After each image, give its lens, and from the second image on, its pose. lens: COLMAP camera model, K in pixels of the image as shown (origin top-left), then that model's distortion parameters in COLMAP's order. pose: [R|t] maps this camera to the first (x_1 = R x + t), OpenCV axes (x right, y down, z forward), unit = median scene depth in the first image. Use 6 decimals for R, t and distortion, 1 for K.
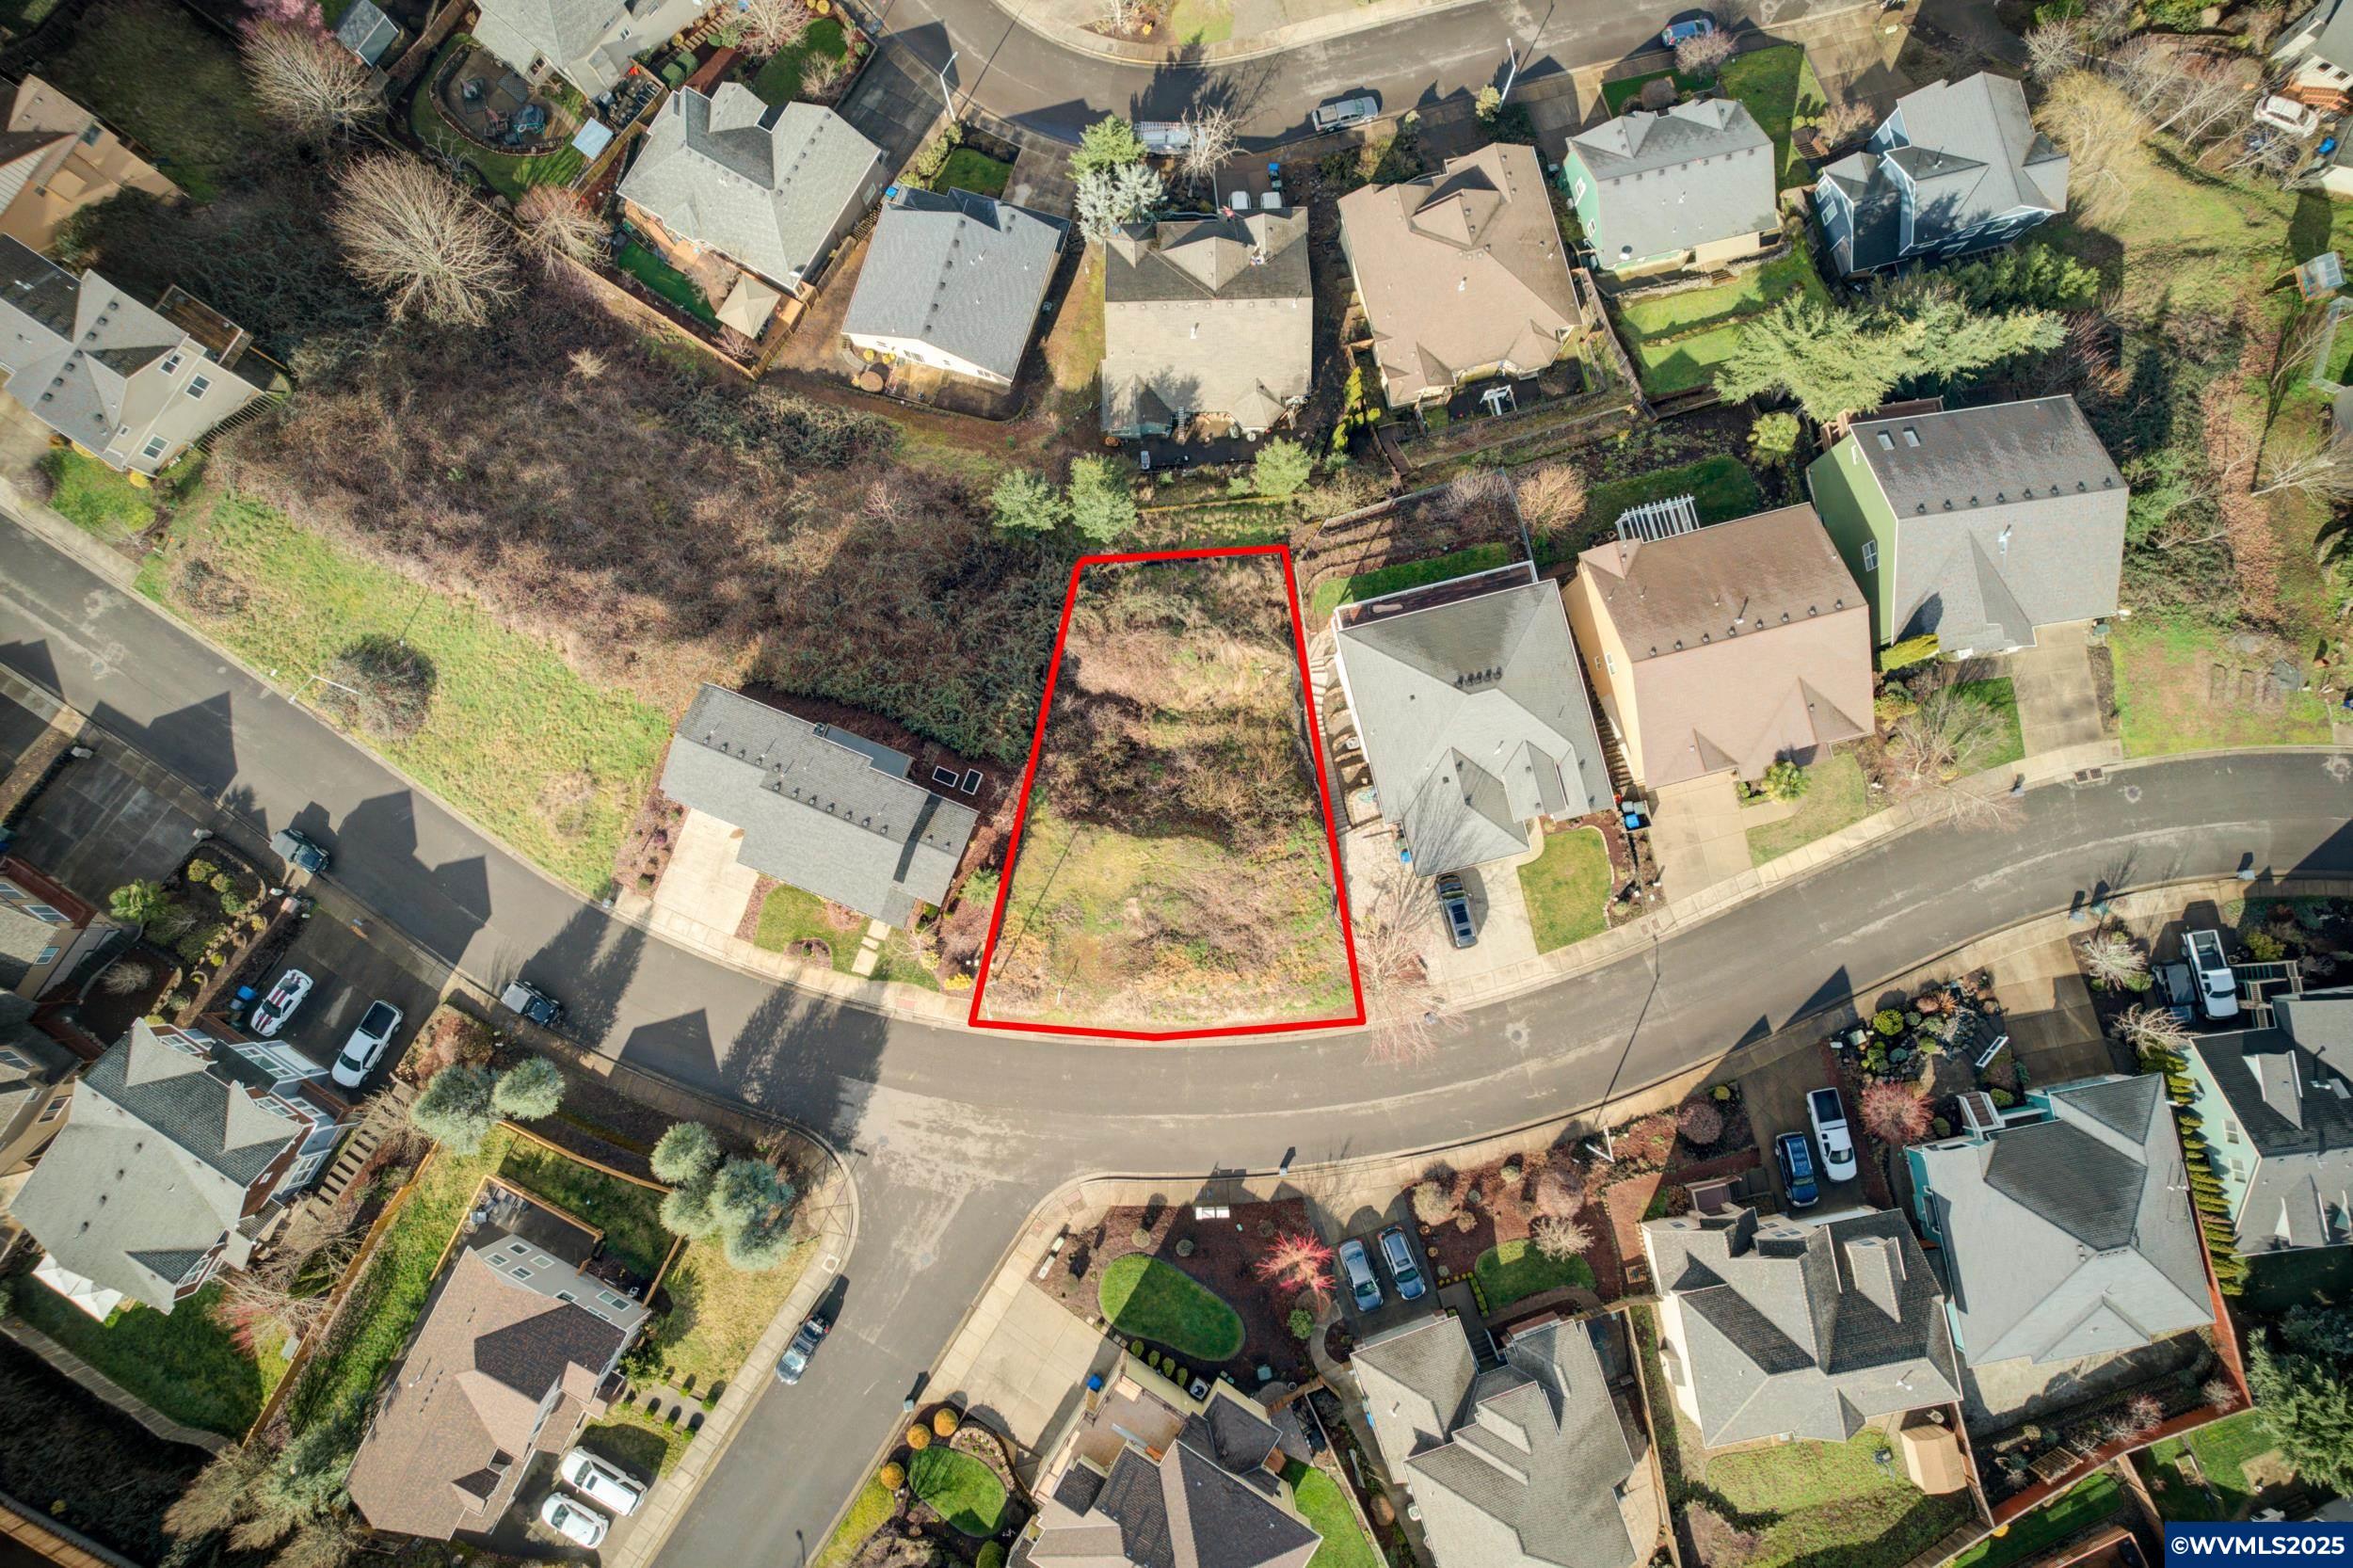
lens RADIAL K [[1505.3, 0, 1175.7], [0, 1505.3, 793.6], [0, 0, 1]] dist [-0.082234, 0.072968]
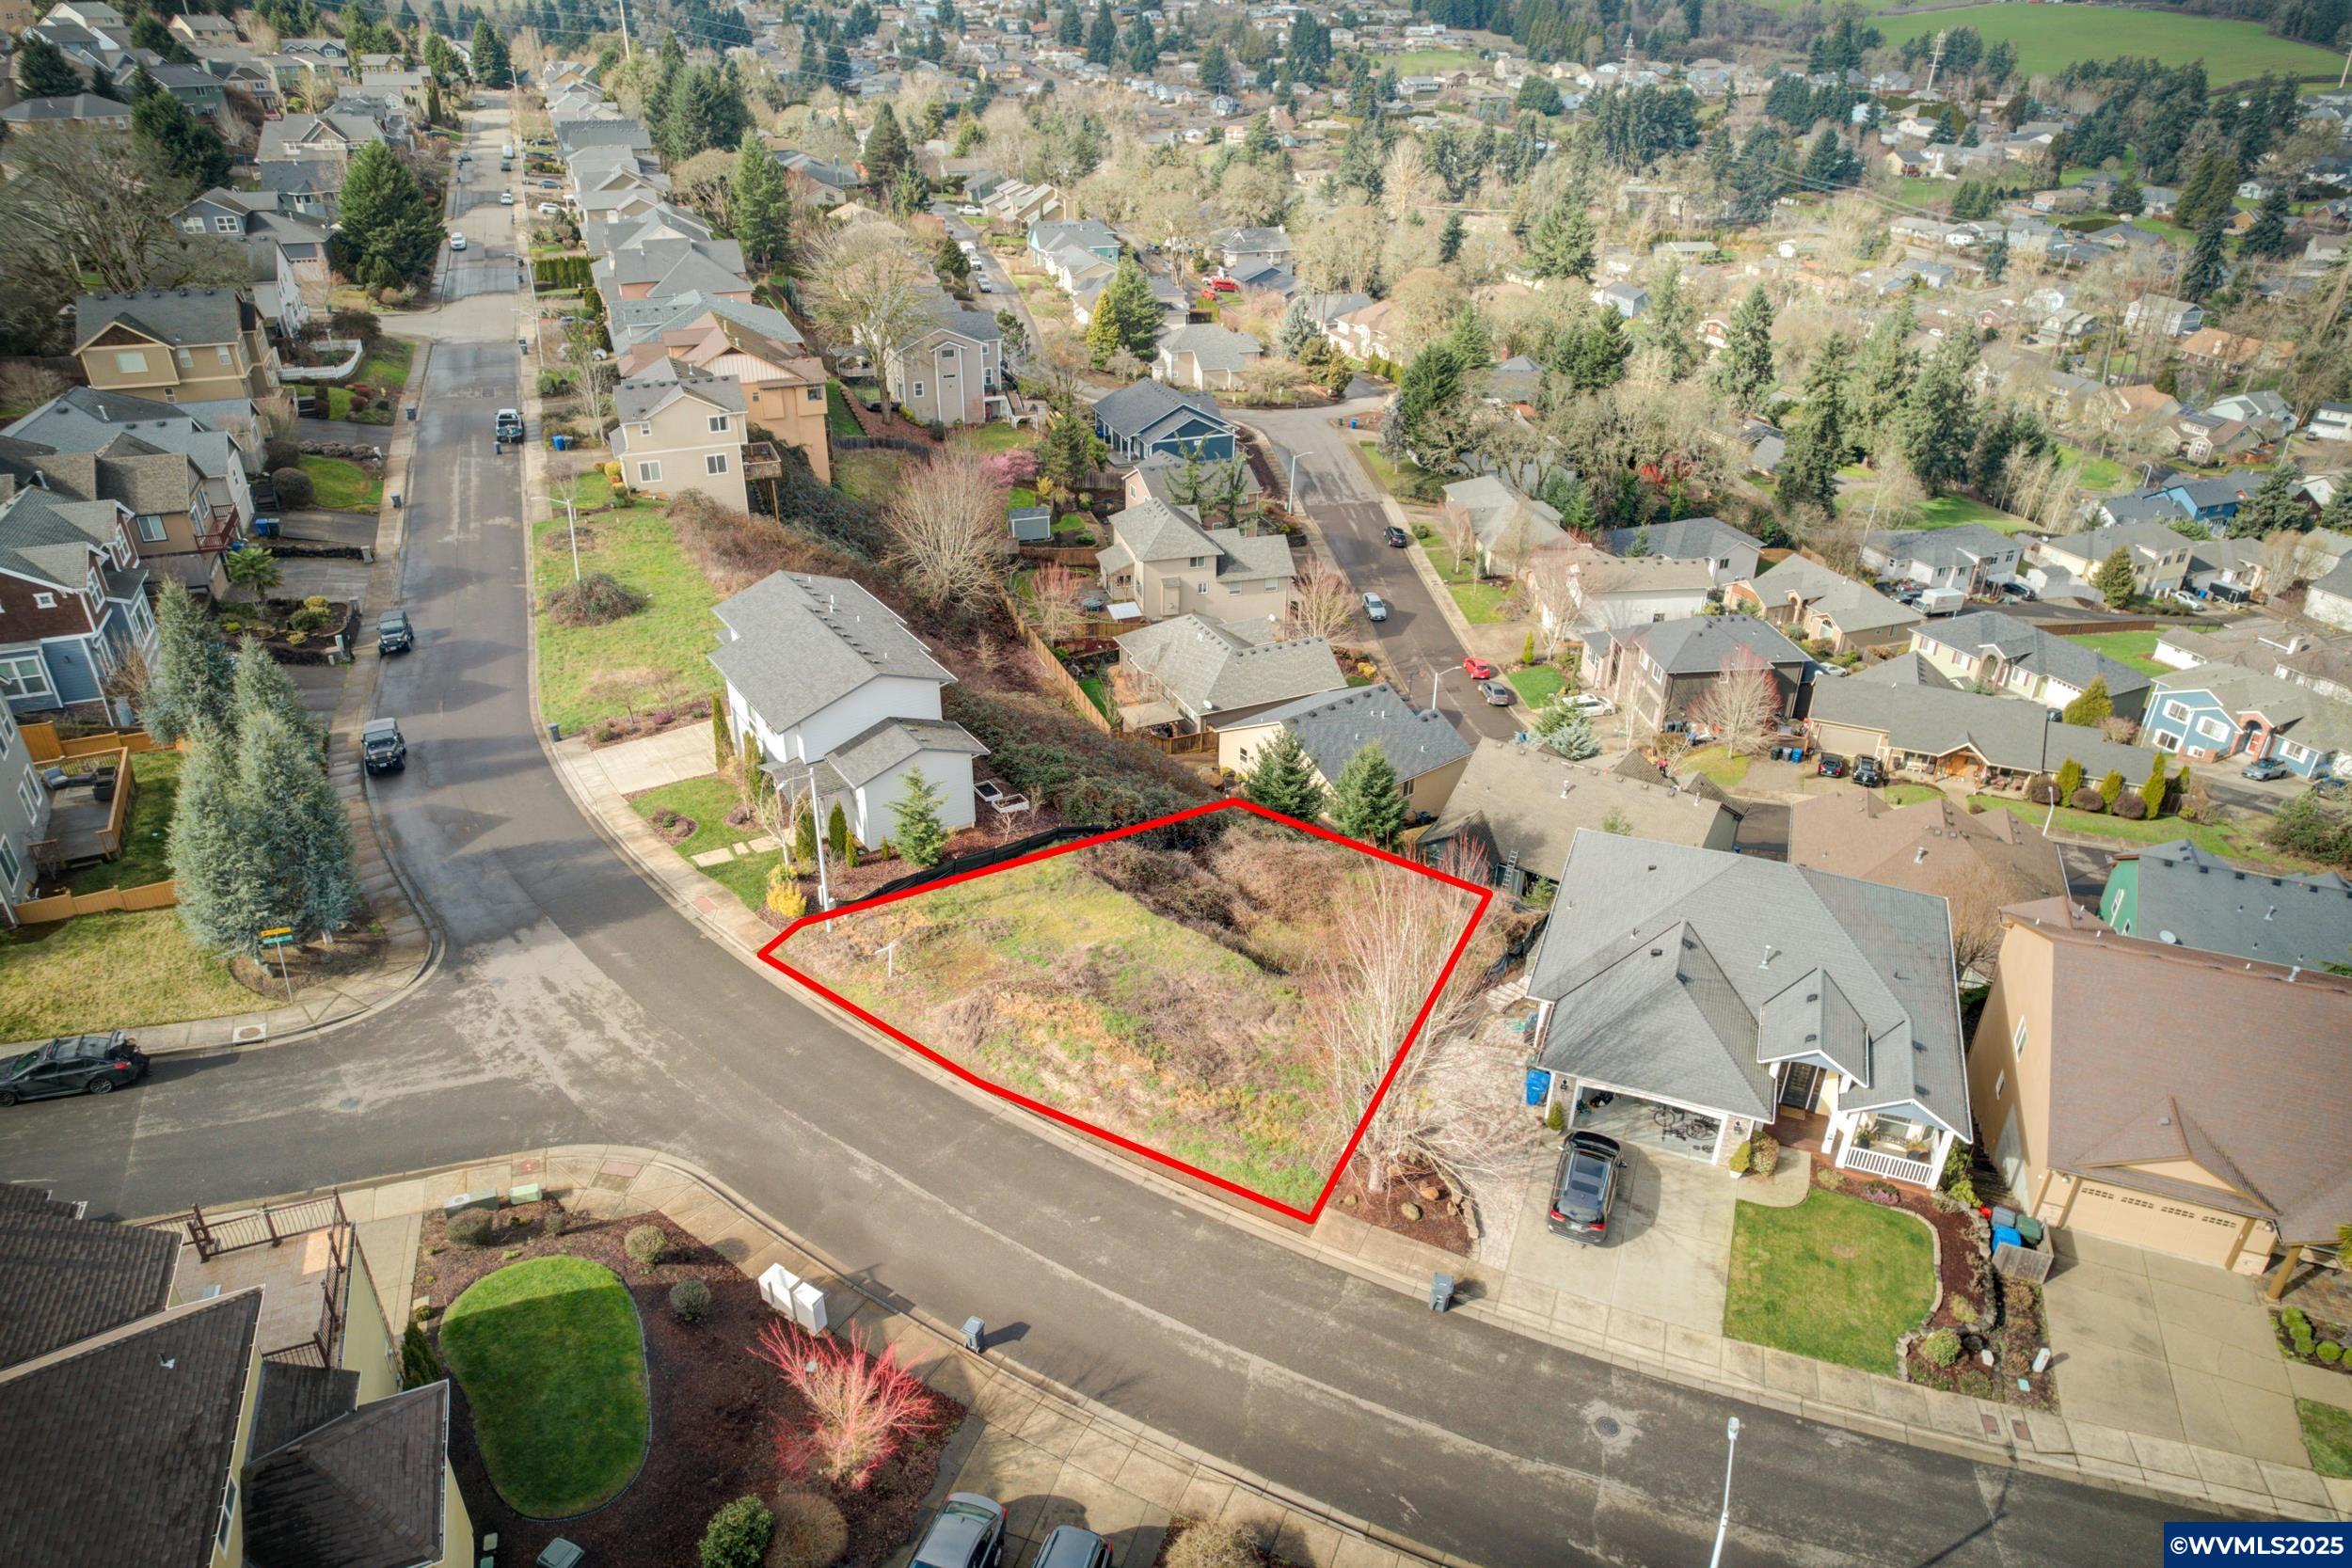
lens RADIAL K [[1504.5, 0, 1175.2], [0, 1504.5, 793.6], [0, 0, 1]] dist [-0.082234, 0.072968]
pose [[0.816843, 0.286608, -0.500623, 0.285187], [-0.575571, 0.462922, -0.674108, 0.427697], [0.038545, 0.838784, 0.543098, 0.617592]]
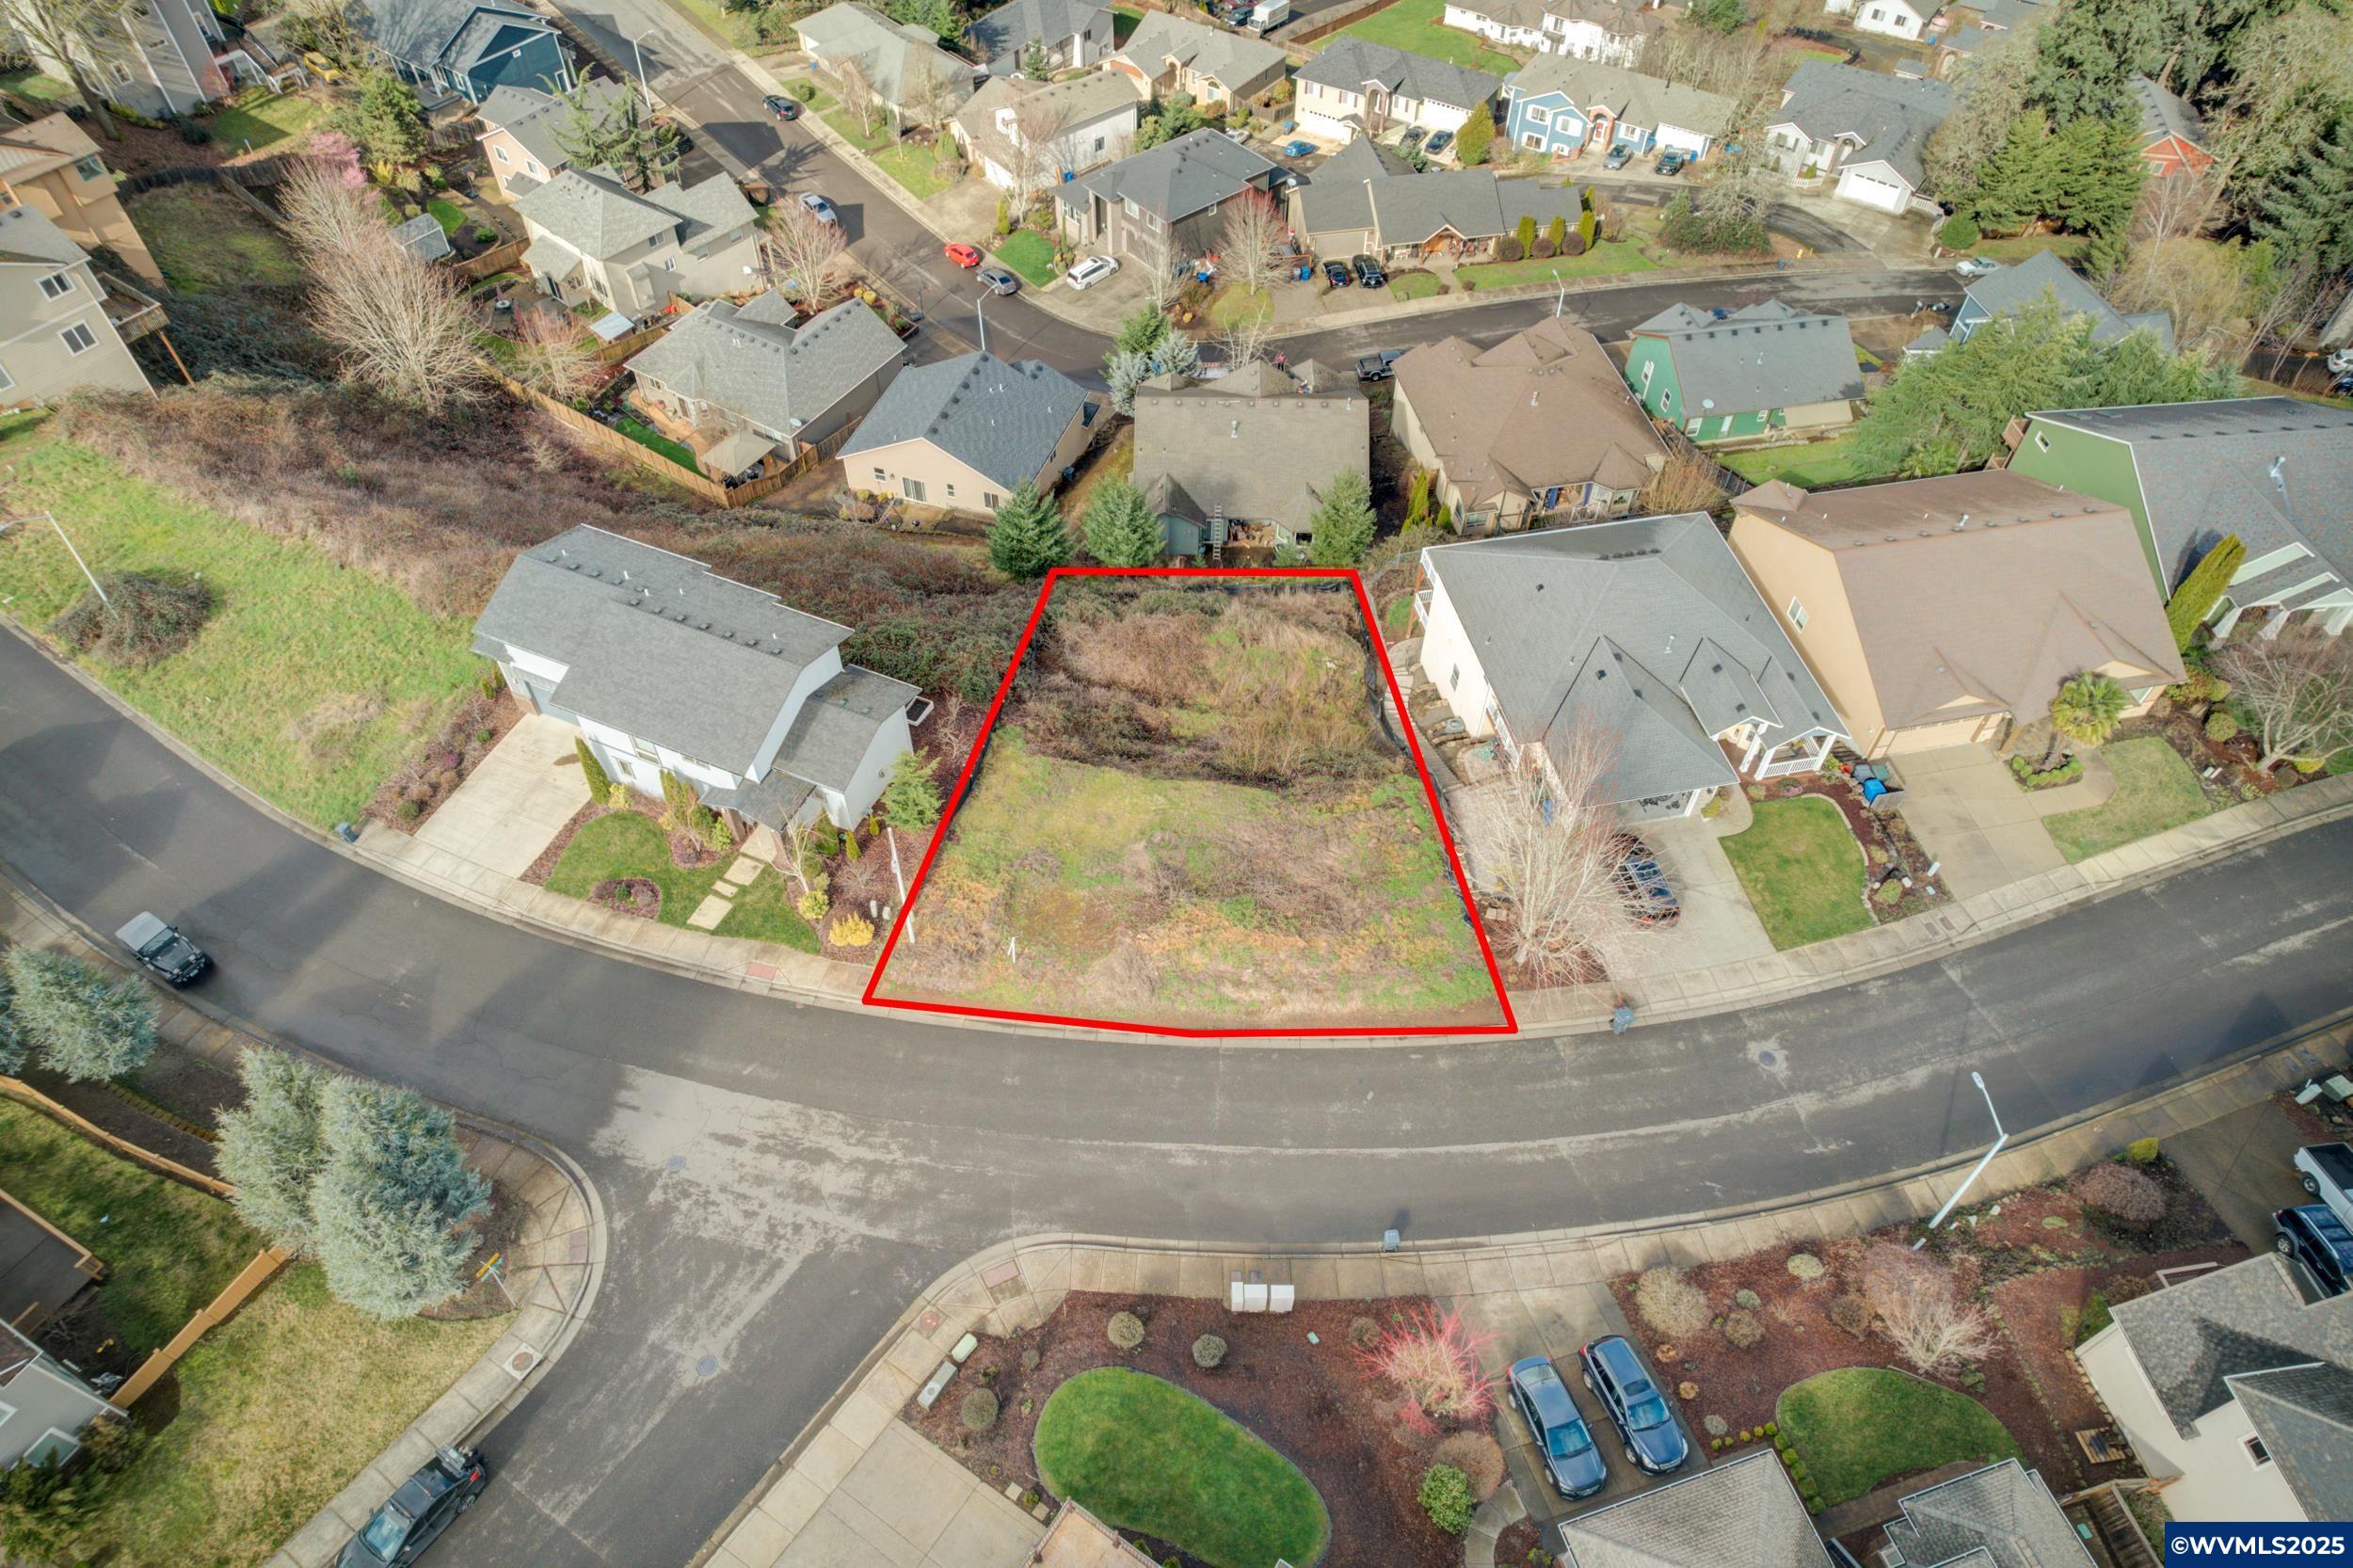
lens RADIAL K [[1505.3, 0, 1175.7], [0, 1505.3, 793.6], [0, 0, 1]] dist [-0.082234, 0.072968]
pose [[0.999370, 0.033322, -0.012247, -0.005441], [-0.034427, 0.825389, -0.563513, 0.416621], [-0.008669, 0.563580, 0.826016, 0.447125]]
